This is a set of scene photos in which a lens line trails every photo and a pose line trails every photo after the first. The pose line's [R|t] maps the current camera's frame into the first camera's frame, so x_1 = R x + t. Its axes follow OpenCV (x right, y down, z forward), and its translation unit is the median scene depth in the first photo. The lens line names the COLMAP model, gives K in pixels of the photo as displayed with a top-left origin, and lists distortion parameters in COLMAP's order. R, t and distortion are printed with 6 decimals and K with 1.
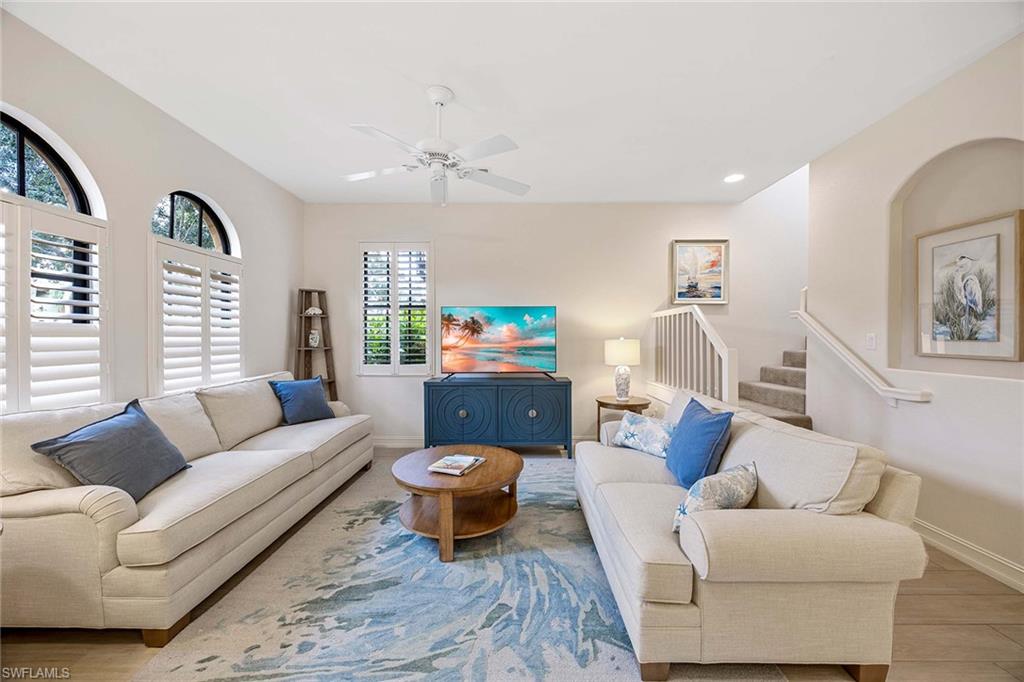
lens RADIAL K [[391.5, 0, 518.2], [0, 391.5, 341.5], [0, 0, 1]] dist [-0.006264, 0.001211]
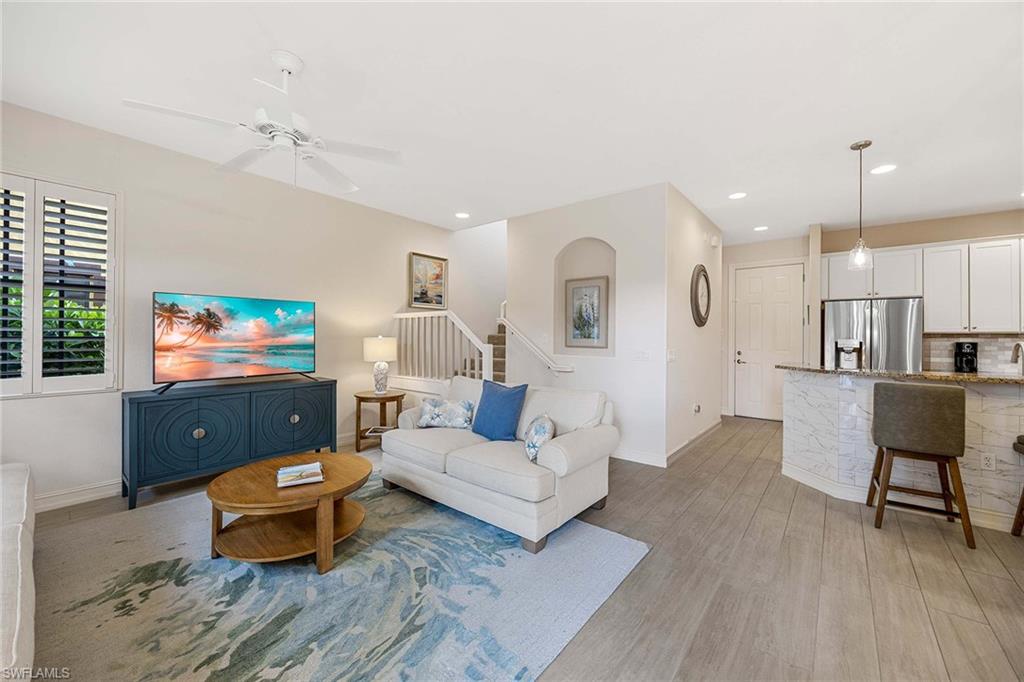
lens RADIAL K [[391.5, 0, 523.2], [0, 391.5, 337.4], [0, 0, 1]] dist [-0.006264, 0.001211]
pose [[0.619937, 0.001849, 0.784649, -0.477171], [0.001947, 0.999991, -0.003895, -0.000689], [-0.784649, 0.003942, 0.619928, 0.026858]]
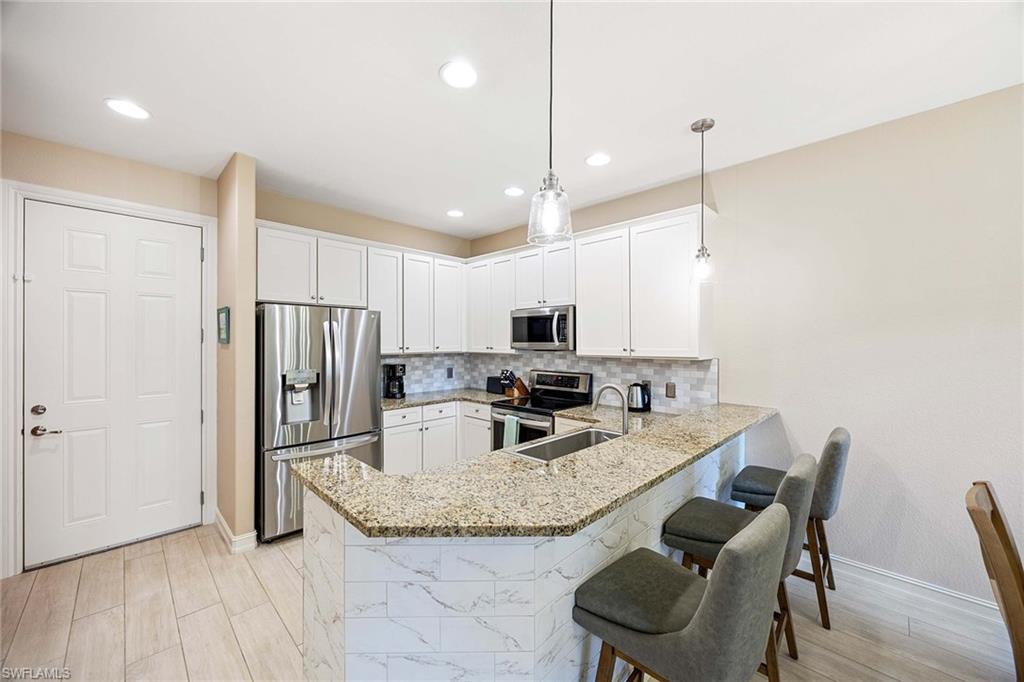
lens RADIAL K [[391.5, 0, 511.0], [0, 391.5, 338.8], [0, 0, 1]] dist [-0.006264, 0.001211]
pose [[-0.711526, 0.002398, 0.702656, 0.661910], [0.007929, 0.999958, 0.004616, -0.081254], [-0.702615, 0.008856, -0.711515, 0.321427]]
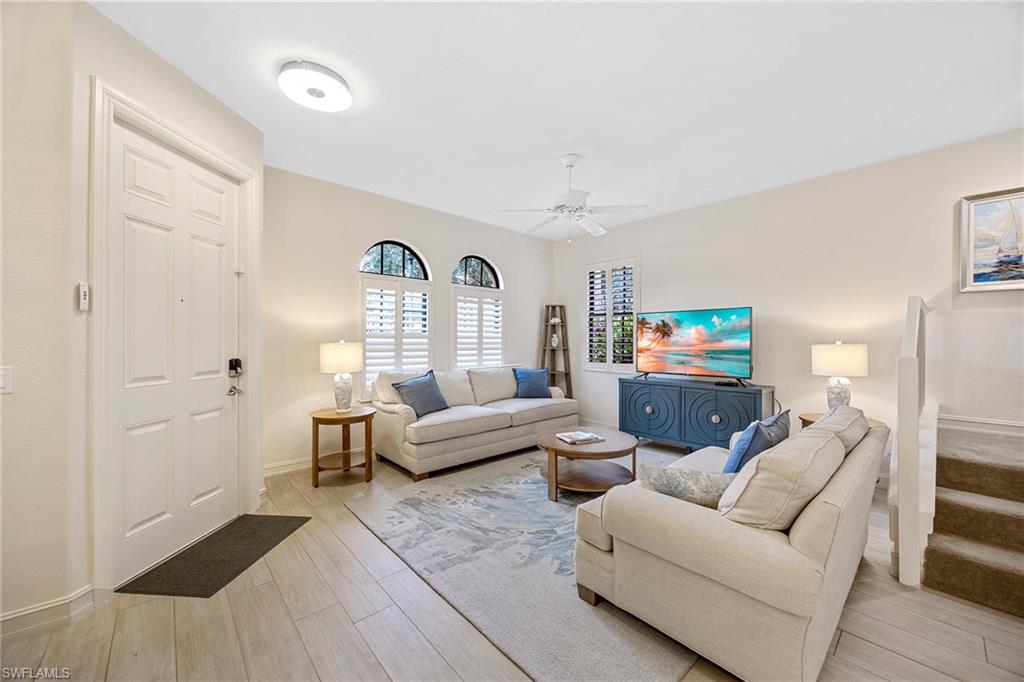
lens RADIAL K [[391.5, 0, 515.1], [0, 391.5, 340.2], [0, 0, 1]] dist [-0.006264, 0.001211]
pose [[0.672905, 0.003439, -0.739721, 0.574179], [-0.012090, 0.999907, -0.006350, 0.001565], [0.739630, 0.013216, 0.672884, -0.034889]]
